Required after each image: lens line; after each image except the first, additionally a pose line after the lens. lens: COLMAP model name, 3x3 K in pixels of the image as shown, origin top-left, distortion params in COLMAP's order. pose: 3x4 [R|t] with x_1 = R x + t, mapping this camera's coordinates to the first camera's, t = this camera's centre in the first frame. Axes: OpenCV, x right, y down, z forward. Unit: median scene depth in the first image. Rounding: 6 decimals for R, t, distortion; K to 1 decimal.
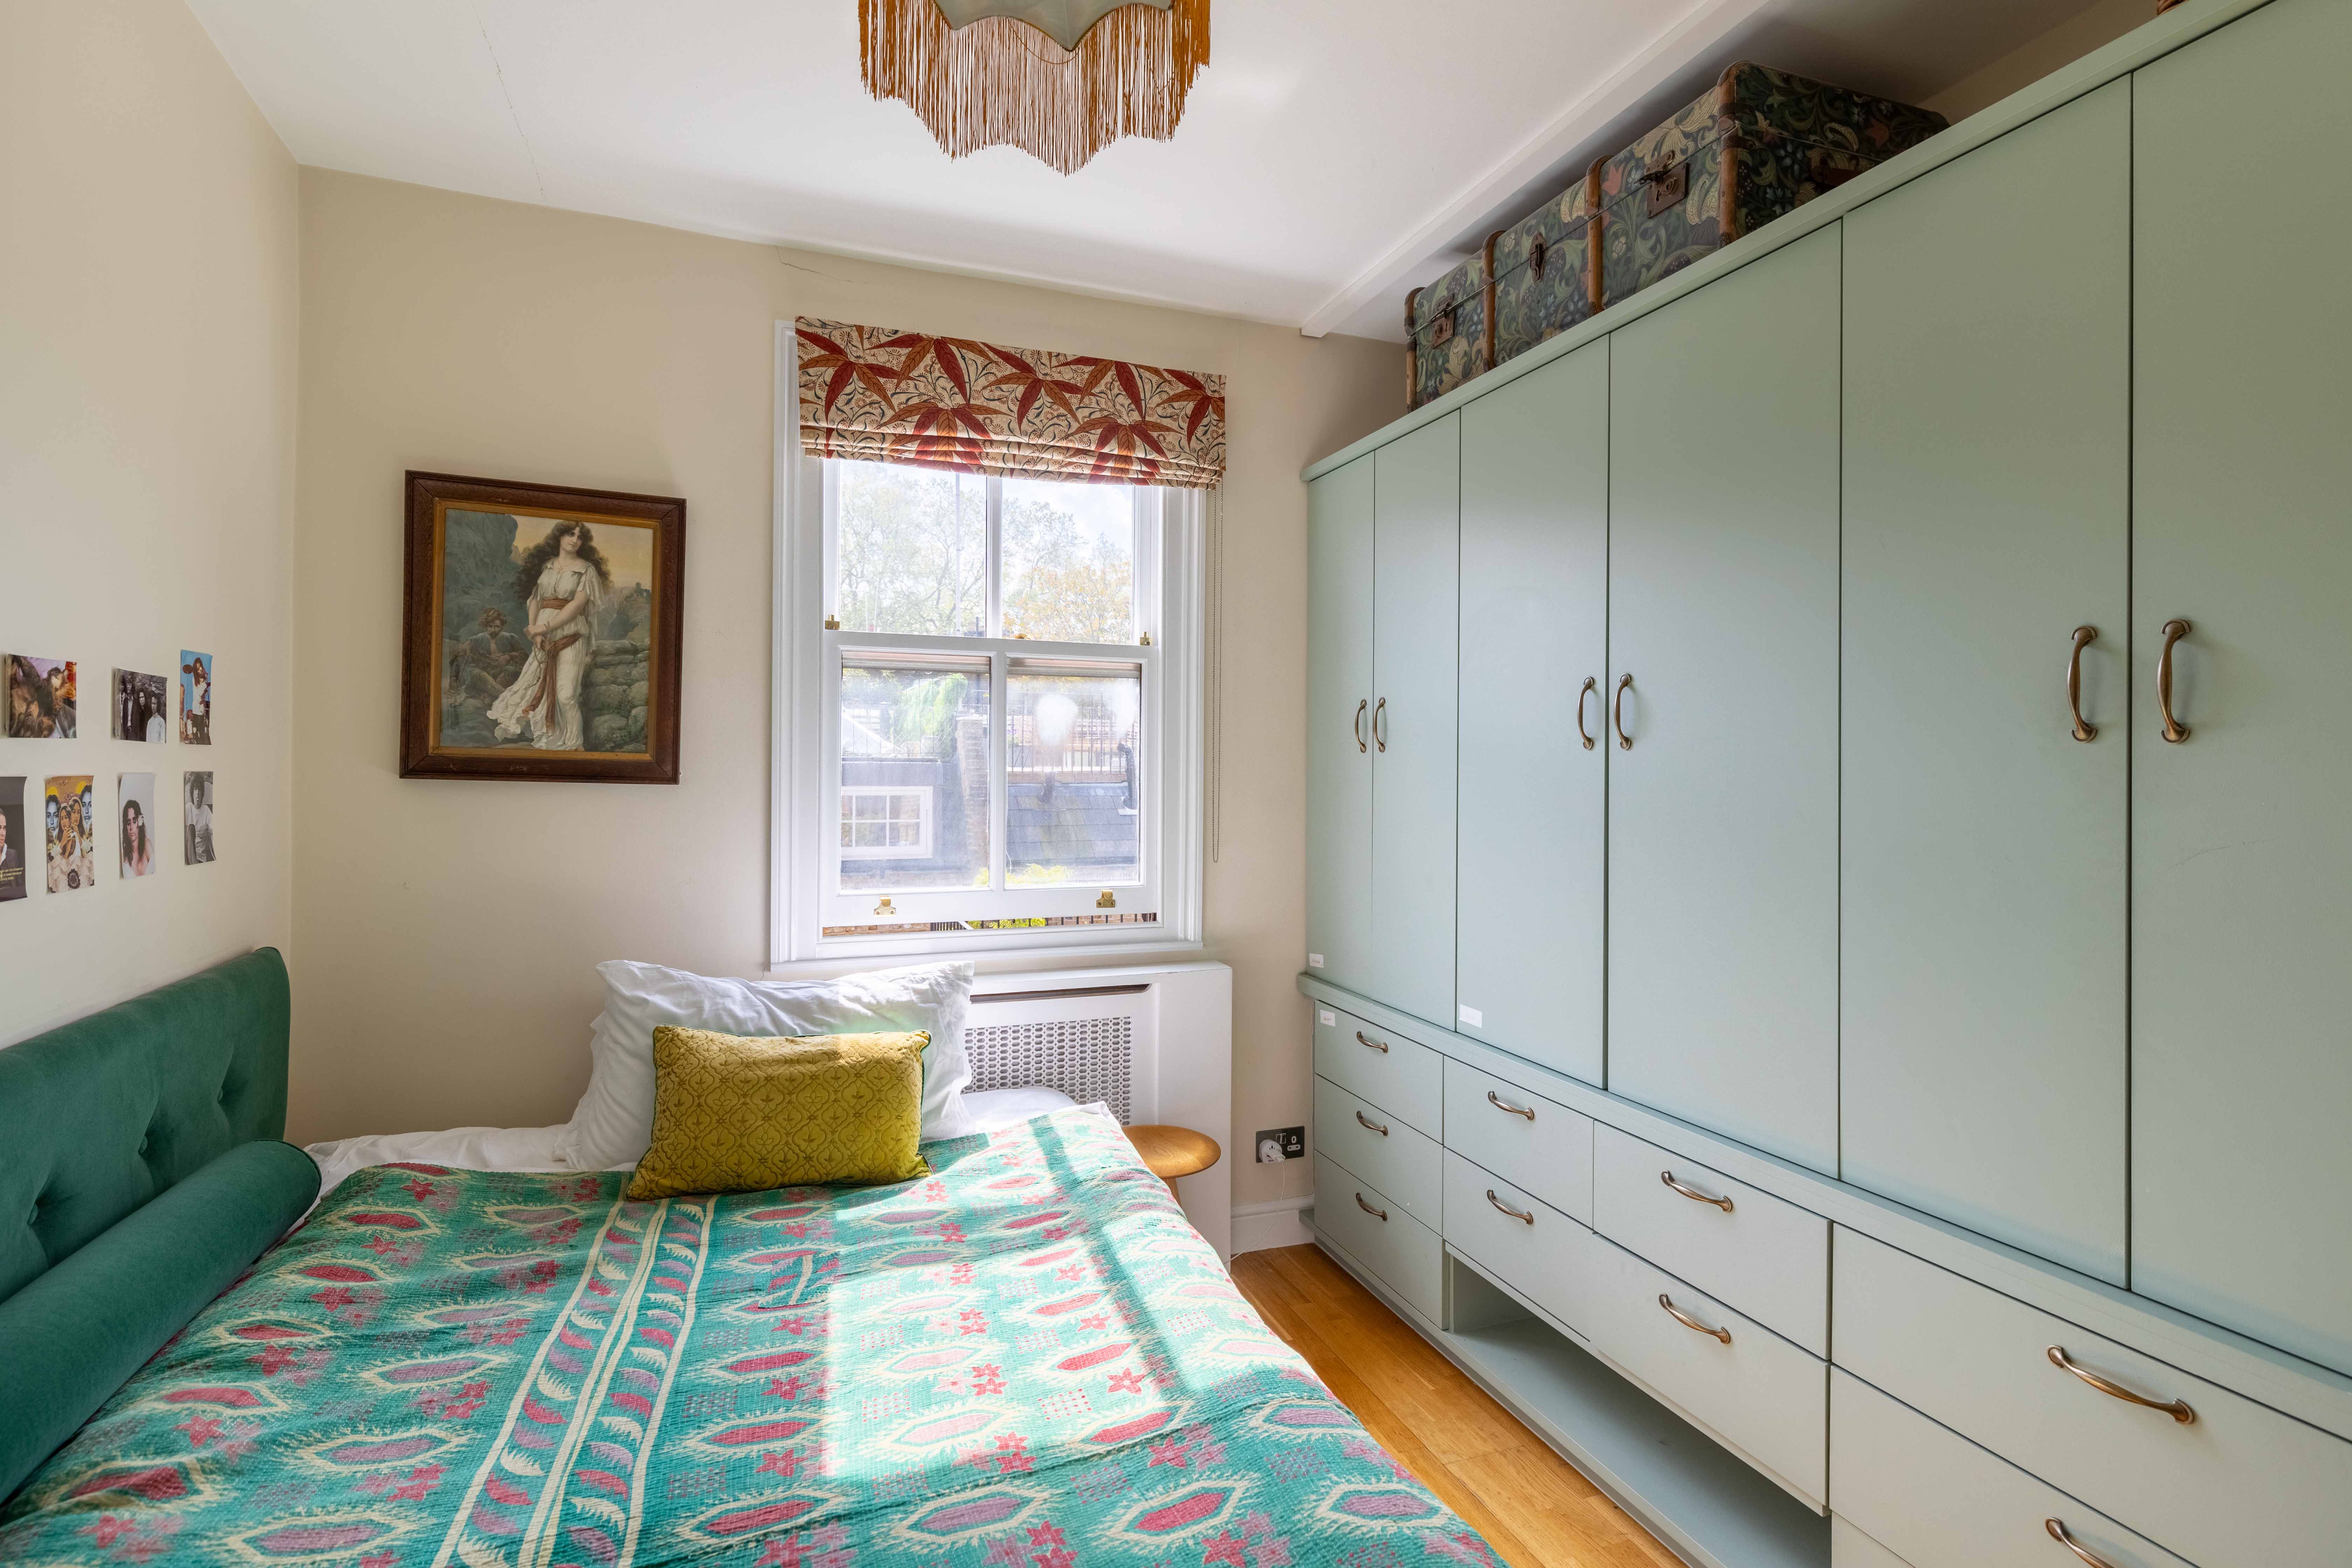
lens RADIAL K [[1079.3, 0, 1175.9], [0, 1079.3, 769.8], [0, 0, 1]] dist [0.009613, -0.001698]
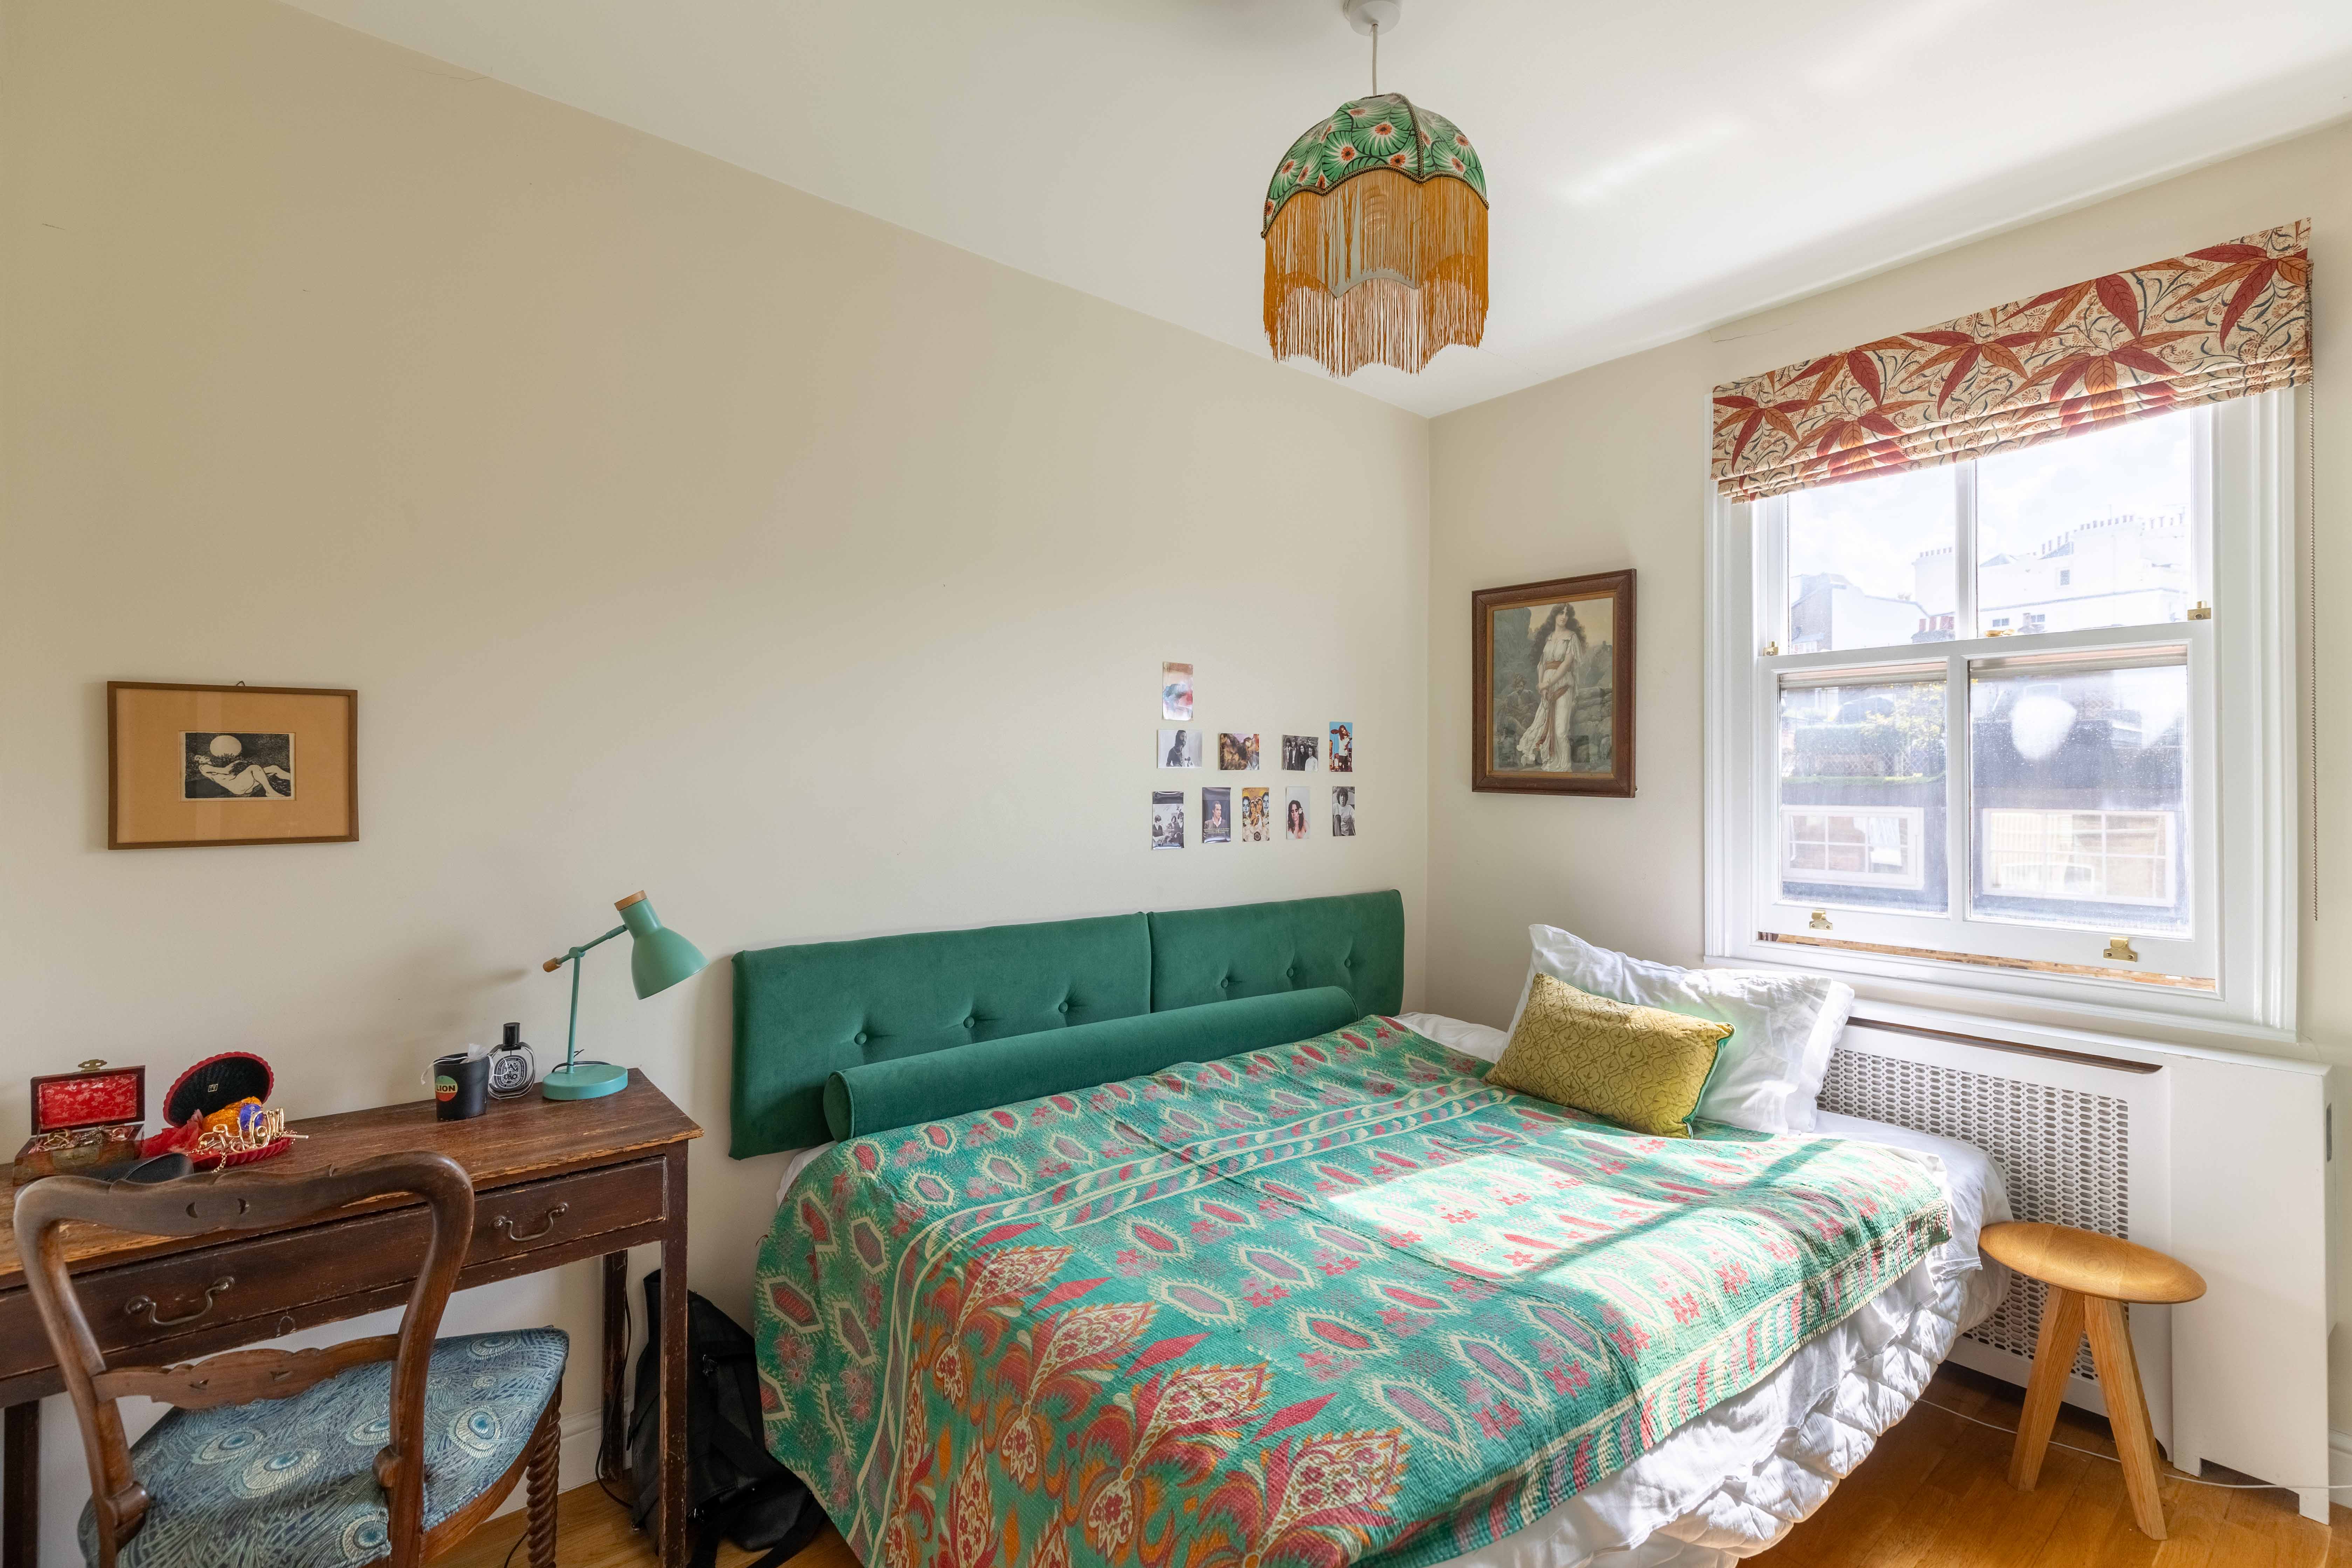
lens RADIAL K [[1079.3, 0, 1175.9], [0, 1079.3, 769.8], [0, 0, 1]] dist [0.009613, -0.001698]
pose [[0.317927, -0.017380, -0.947956, 0.578466], [-0.003738, 0.999801, -0.019584, 0.008065], [0.948108, 0.009770, 0.317799, 0.111878]]
